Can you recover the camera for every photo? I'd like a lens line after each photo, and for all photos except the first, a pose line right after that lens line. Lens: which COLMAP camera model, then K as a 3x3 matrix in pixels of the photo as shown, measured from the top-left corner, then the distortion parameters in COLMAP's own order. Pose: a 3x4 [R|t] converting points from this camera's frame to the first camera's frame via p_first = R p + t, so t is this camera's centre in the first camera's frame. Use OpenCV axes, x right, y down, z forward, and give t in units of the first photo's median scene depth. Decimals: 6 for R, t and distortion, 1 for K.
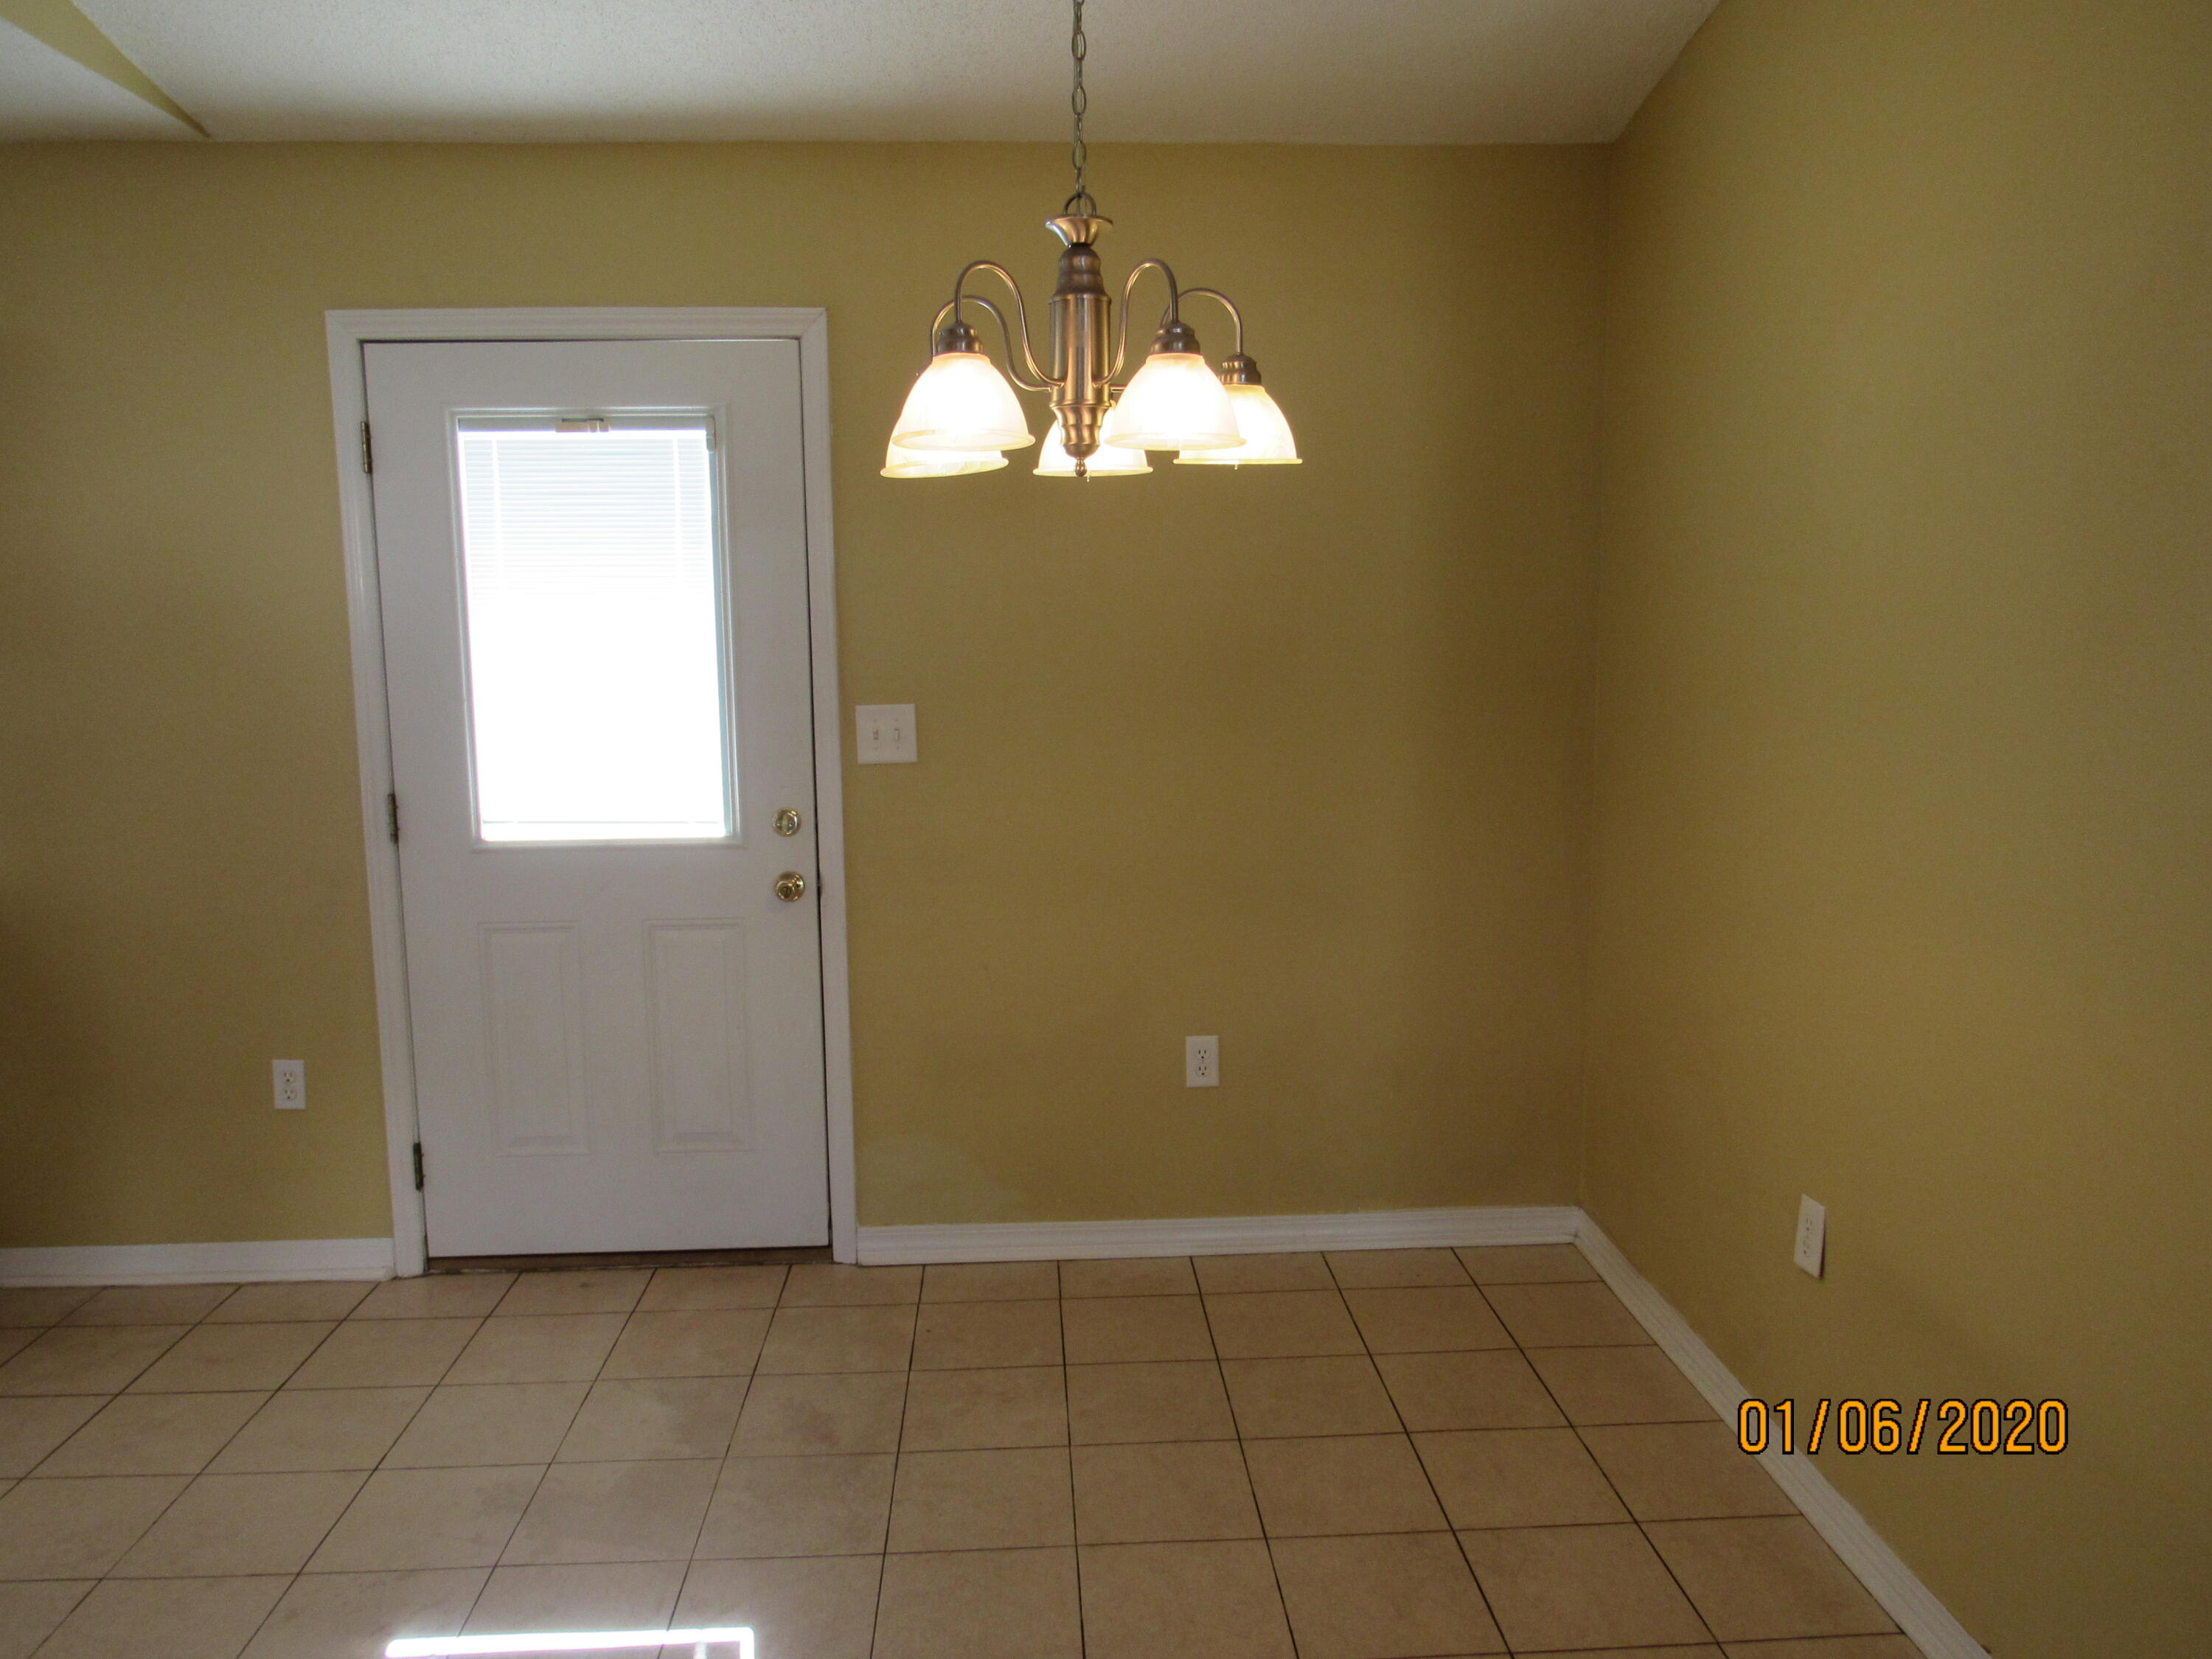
lens RADIAL K [[1577.1, 0, 1099.4], [0, 1577.1, 812.3], [0, 0, 1]] dist [-0.009339, 0.004735]
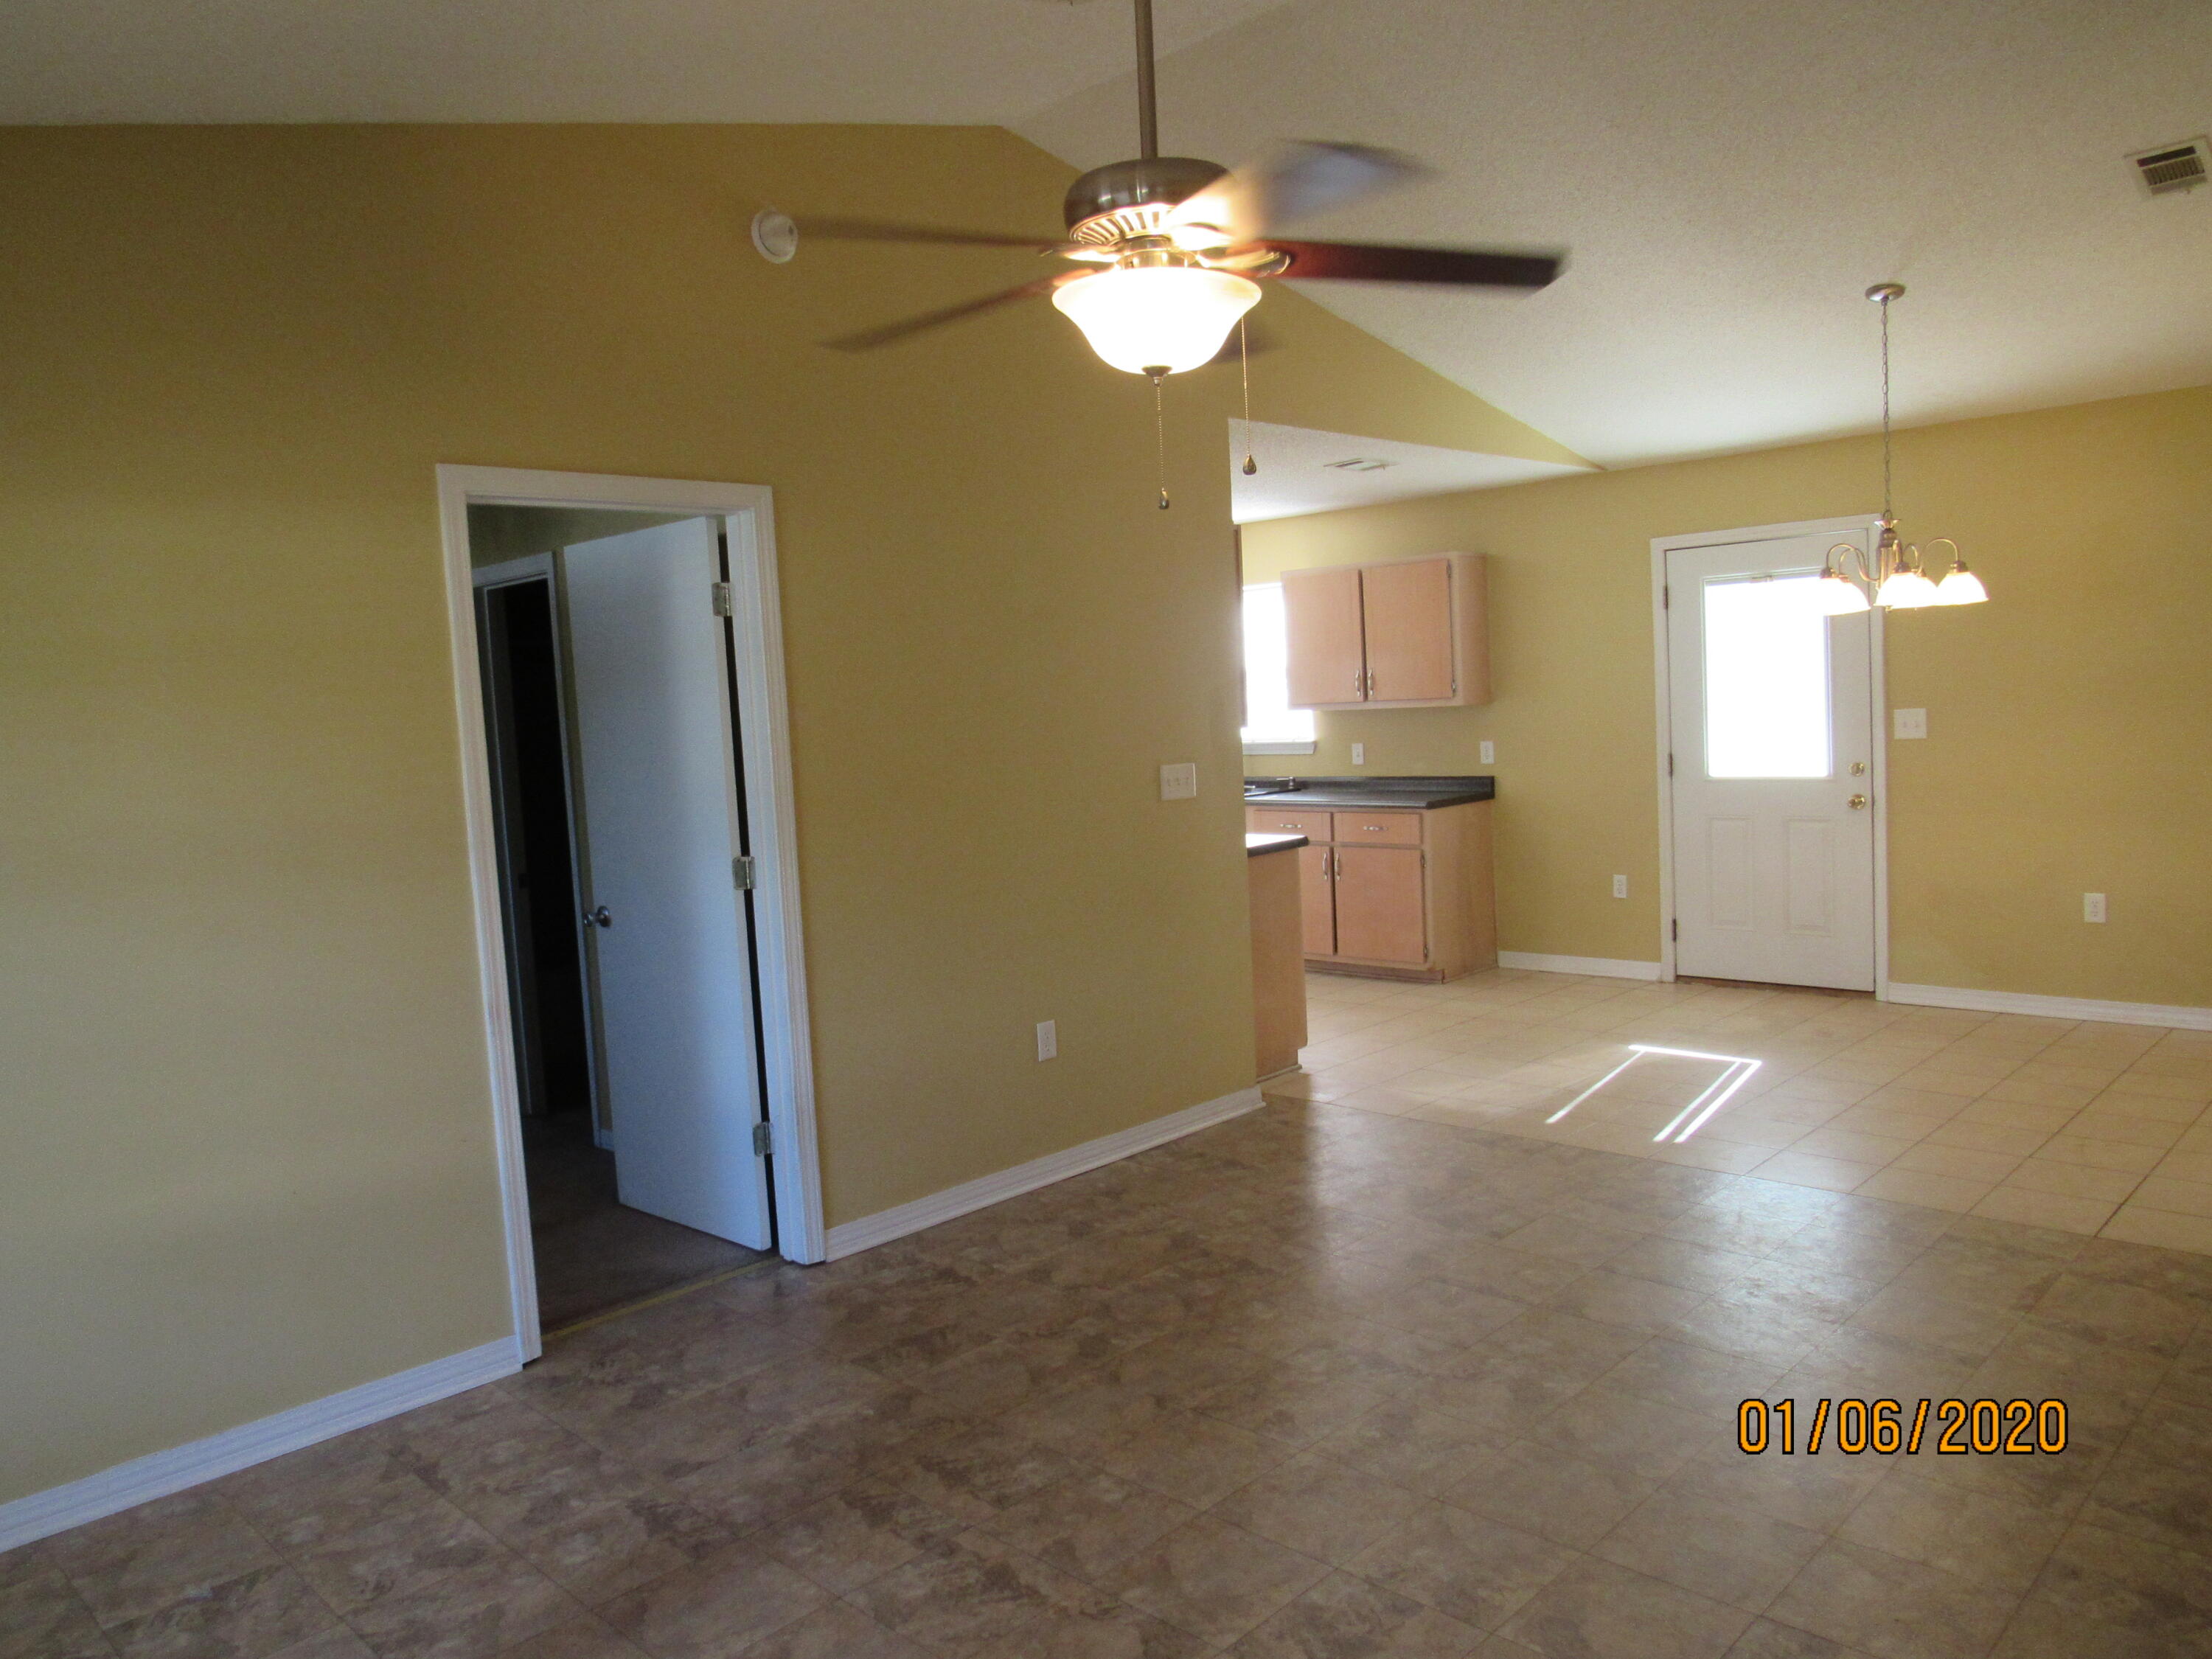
lens RADIAL K [[1577.1, 0, 1109.5], [0, 1577.1, 820.3], [0, 0, 1]] dist [-0.009339, 0.004735]
pose [[0.679229, 0.034209, -0.733128, 0.614708], [-0.054493, 0.998507, -0.003895, 0.129284], [0.731900, 0.042596, 0.680079, -1.028701]]
